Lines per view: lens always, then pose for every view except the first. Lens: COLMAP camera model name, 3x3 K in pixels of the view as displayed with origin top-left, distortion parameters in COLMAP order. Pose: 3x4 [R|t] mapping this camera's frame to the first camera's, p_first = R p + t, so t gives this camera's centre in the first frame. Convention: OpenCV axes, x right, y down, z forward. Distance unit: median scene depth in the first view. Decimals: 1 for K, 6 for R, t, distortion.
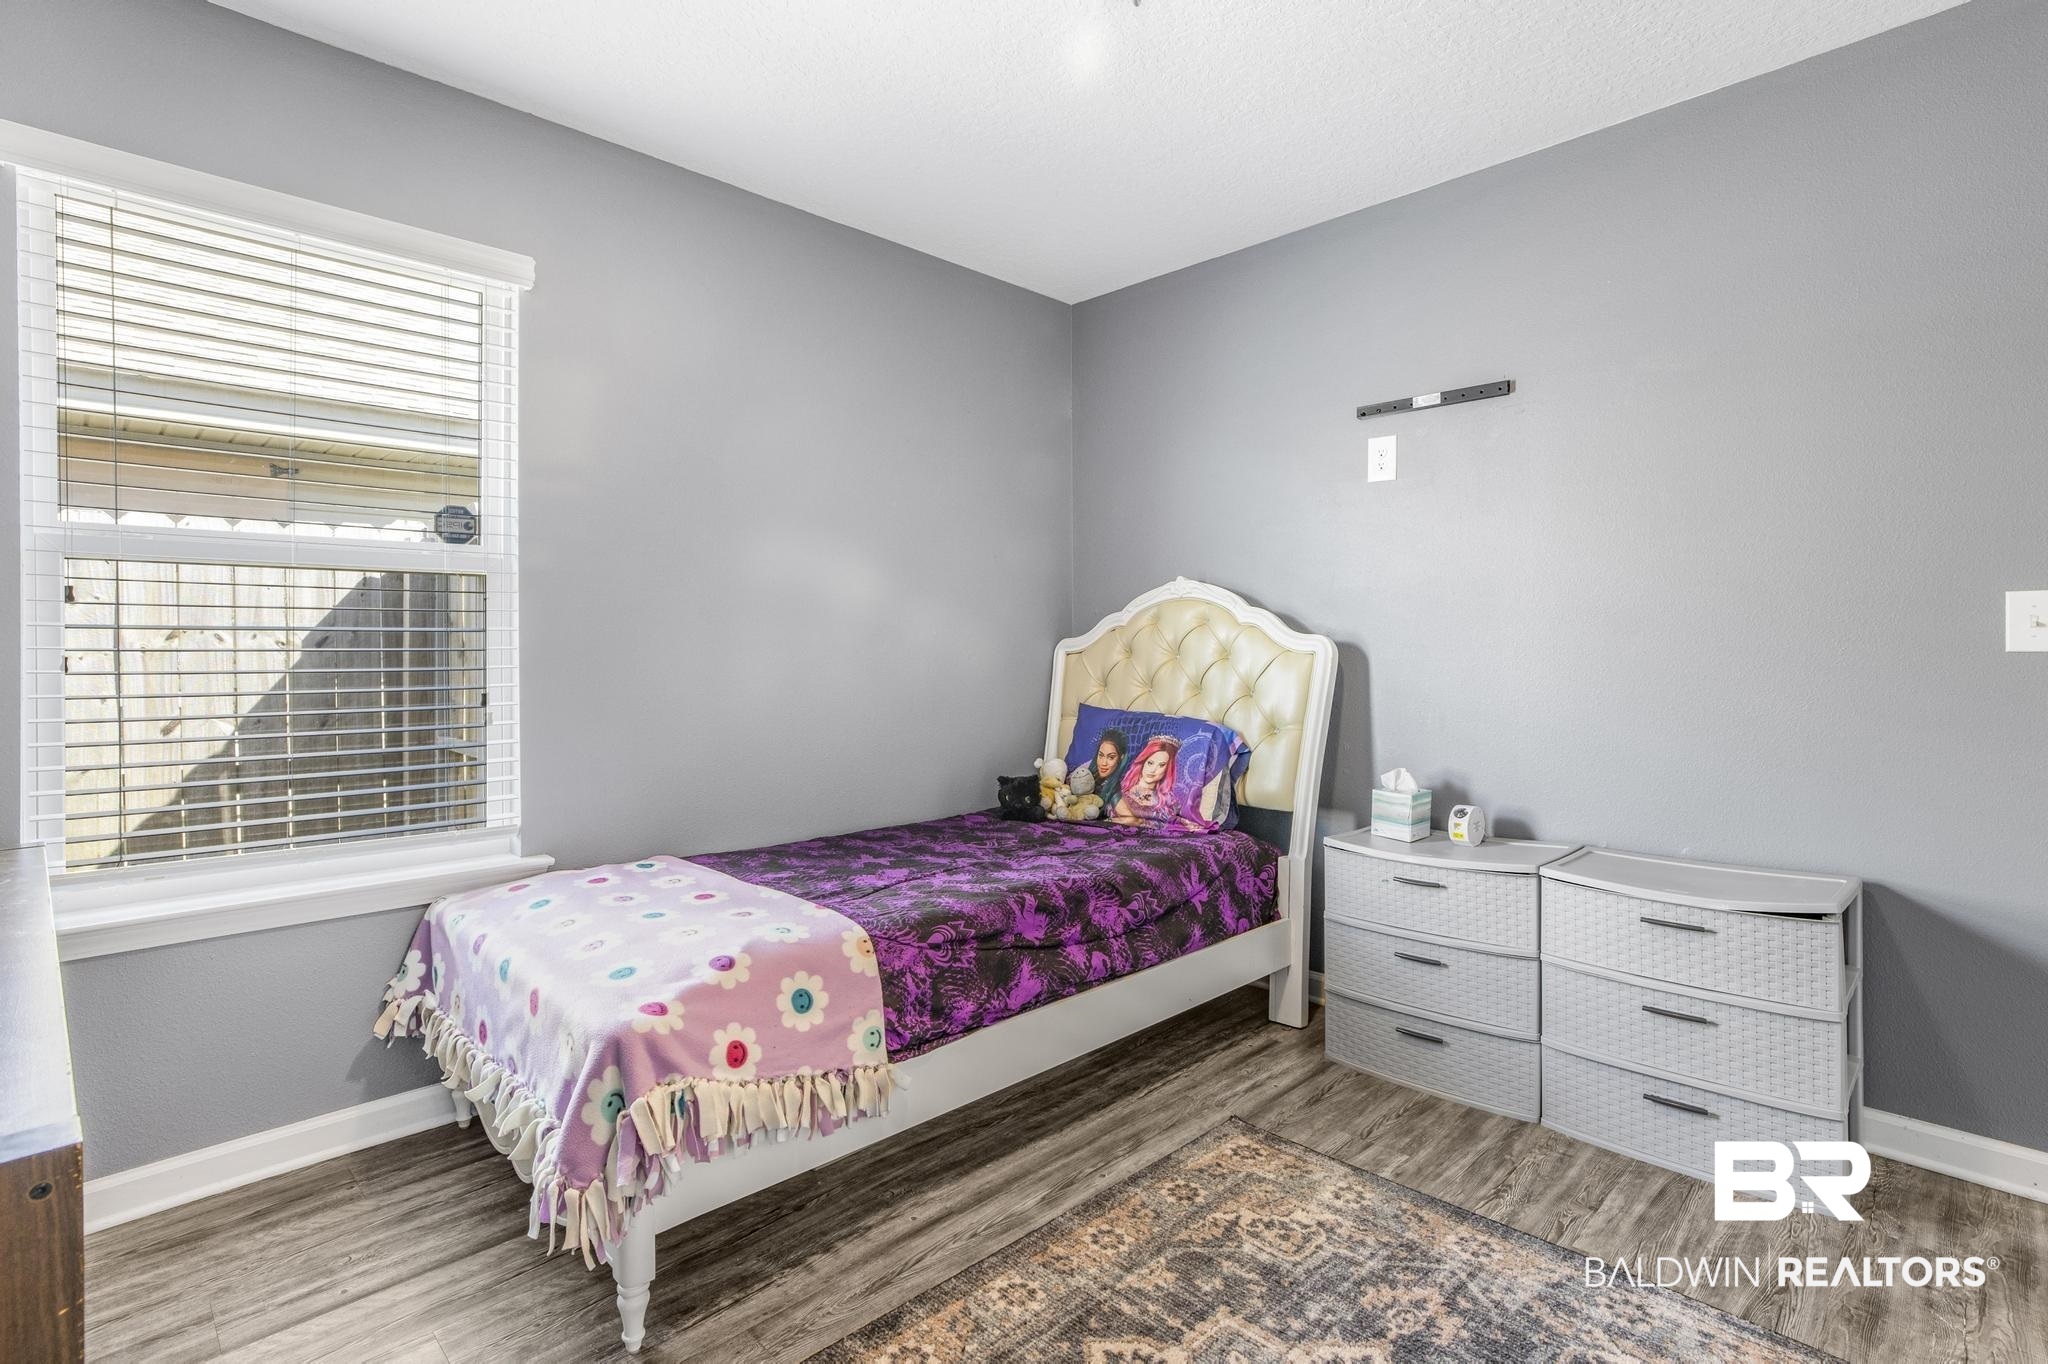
lens RADIAL K [[988.4, 0, 1001.6], [0, 988.4, 653.3], [0, 0, 1]] dist [-0.030948, 0.001161]
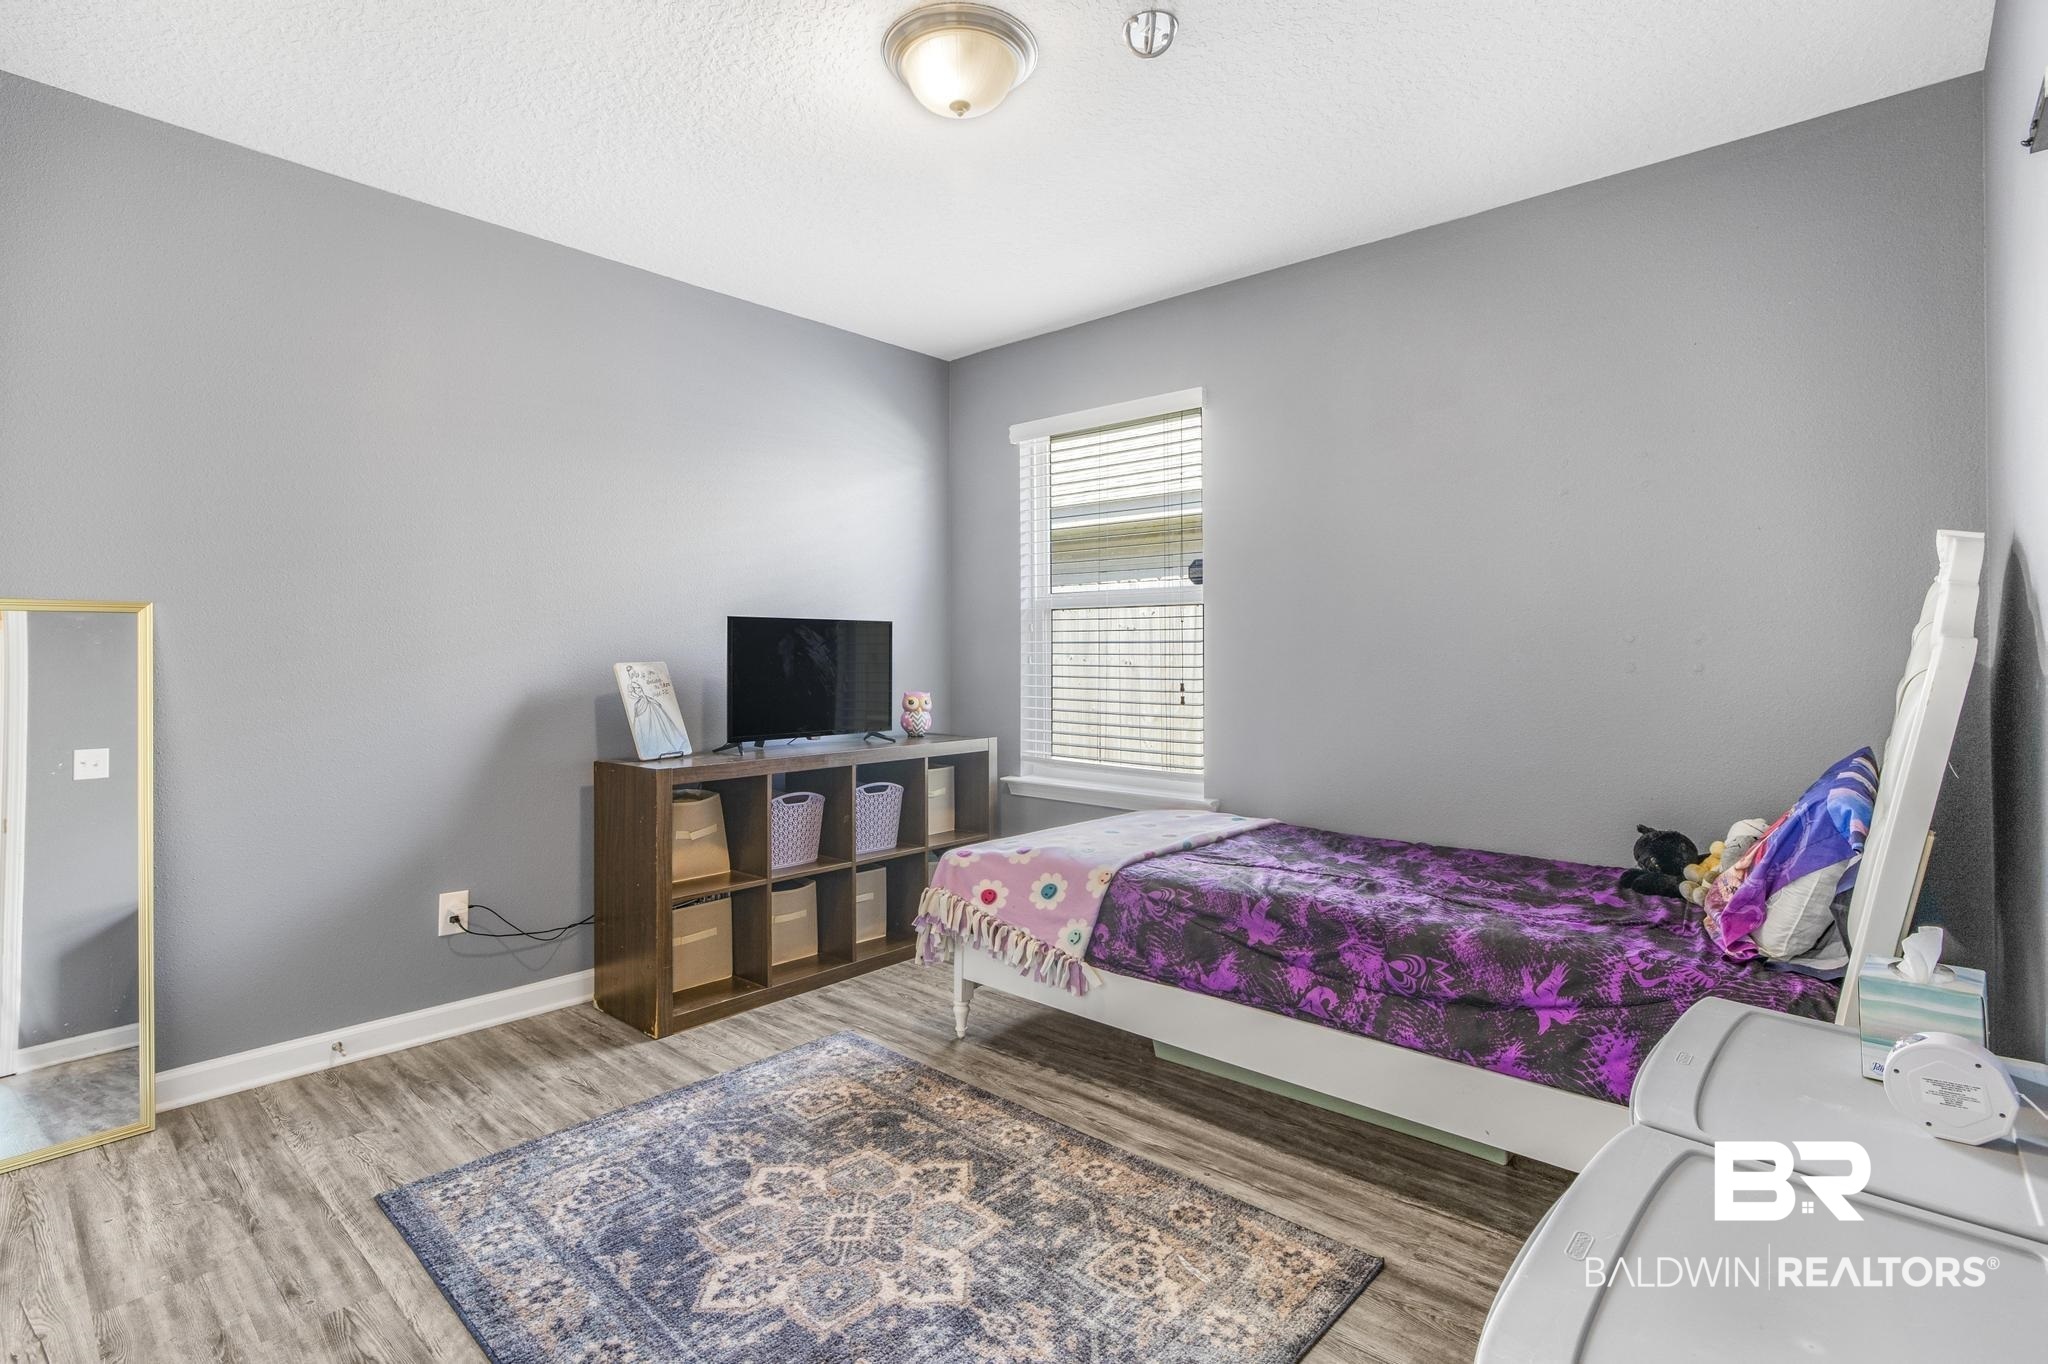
lens RADIAL K [[988.4, 0, 1001.6], [0, 988.4, 653.3], [0, 0, 1]] dist [-0.030948, 0.001161]
pose [[0.046808, 0.004946, -0.998892, 1.148632], [-0.000902, 0.999988, 0.004909, -0.011866], [0.998904, 0.000672, 0.046811, 0.769753]]
